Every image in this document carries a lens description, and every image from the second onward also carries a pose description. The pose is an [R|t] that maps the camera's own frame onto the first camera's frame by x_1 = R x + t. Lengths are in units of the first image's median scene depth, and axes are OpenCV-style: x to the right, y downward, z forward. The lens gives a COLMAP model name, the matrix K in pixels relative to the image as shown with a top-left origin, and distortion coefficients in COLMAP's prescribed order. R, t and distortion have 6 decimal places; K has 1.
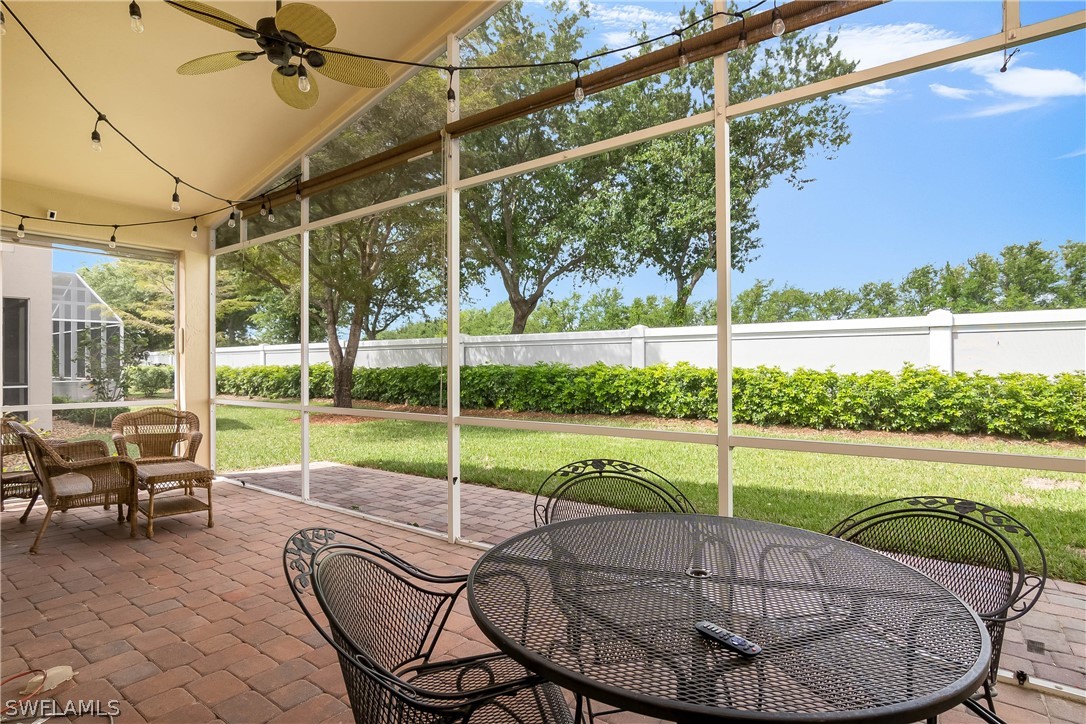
lens RADIAL K [[556.4, 0, 543.4], [0, 556.4, 363.9], [0, 0, 1]] dist [-0.000209, 0.000542]
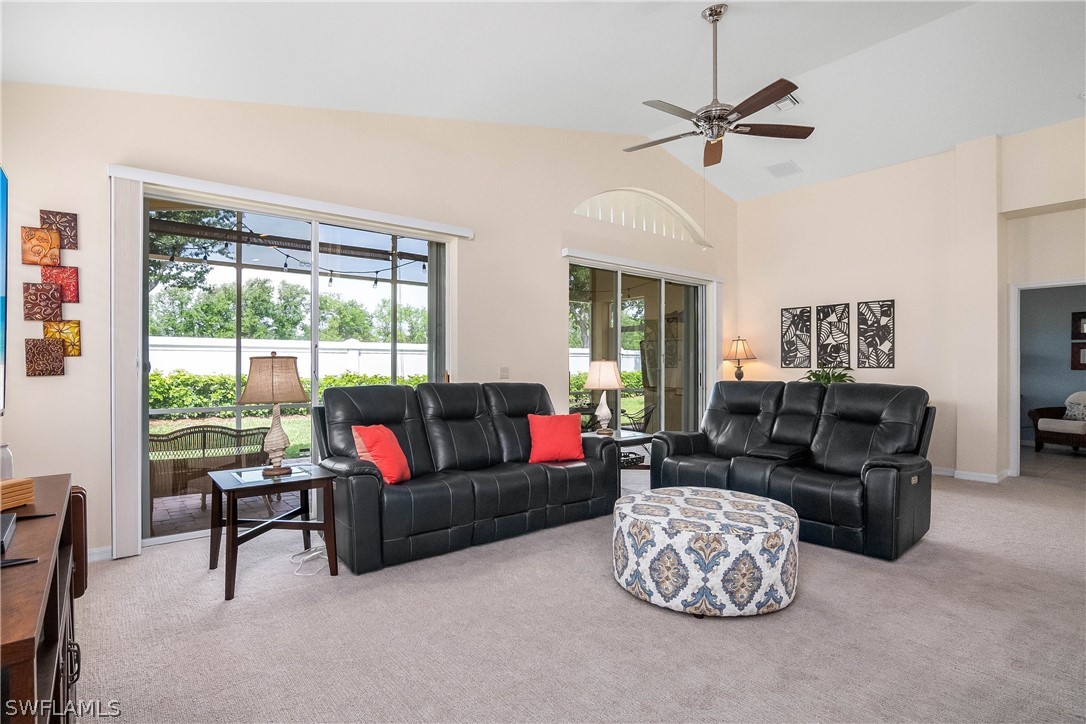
lens RADIAL K [[538.4, 0, 547.2], [0, 538.4, 367.7], [0, 0, 1]] dist [-0.004818, -0.000839]
pose [[0.262010, 0.004237, 0.965056, -0.761969], [-0.001435, 0.999991, -0.004000, -0.004006], [-0.965064, -0.000337, 0.262013, 0.001528]]
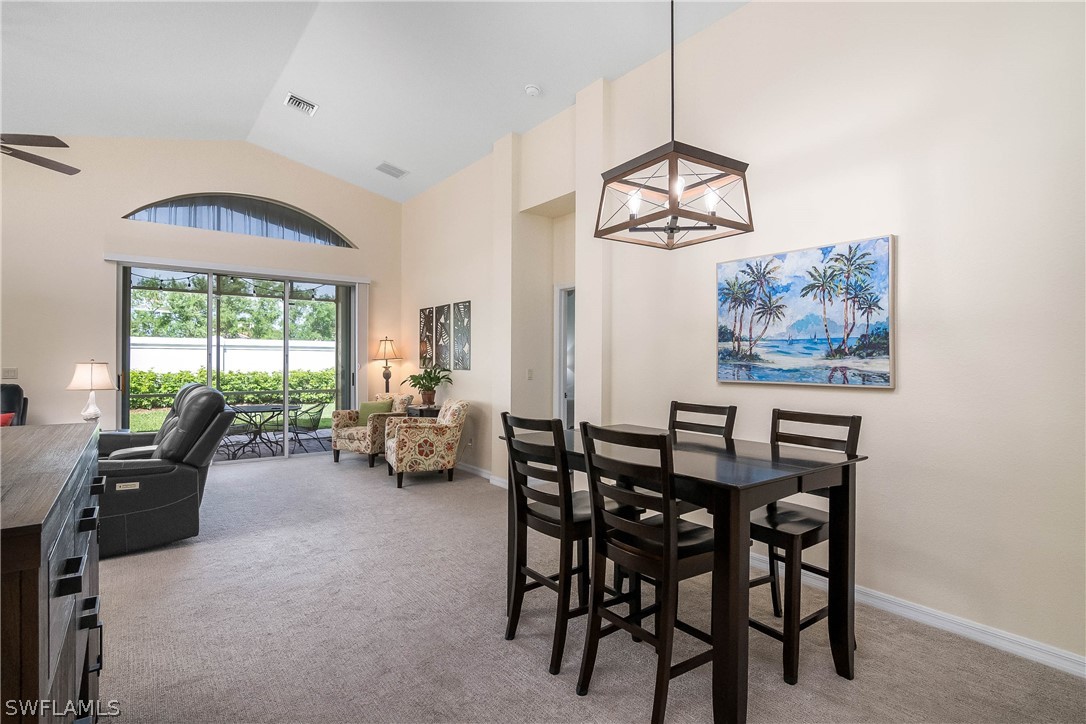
lens RADIAL K [[535.0, 0, 532.4], [0, 535.0, 360.3], [0, 0, 1]] dist [-0.001411, -0.000315]
pose [[0.323052, 0.008938, 0.946339, -0.602010], [-0.006412, 0.999953, -0.007255, -0.014313], [-0.946360, -0.003724, 0.323094, -0.520295]]
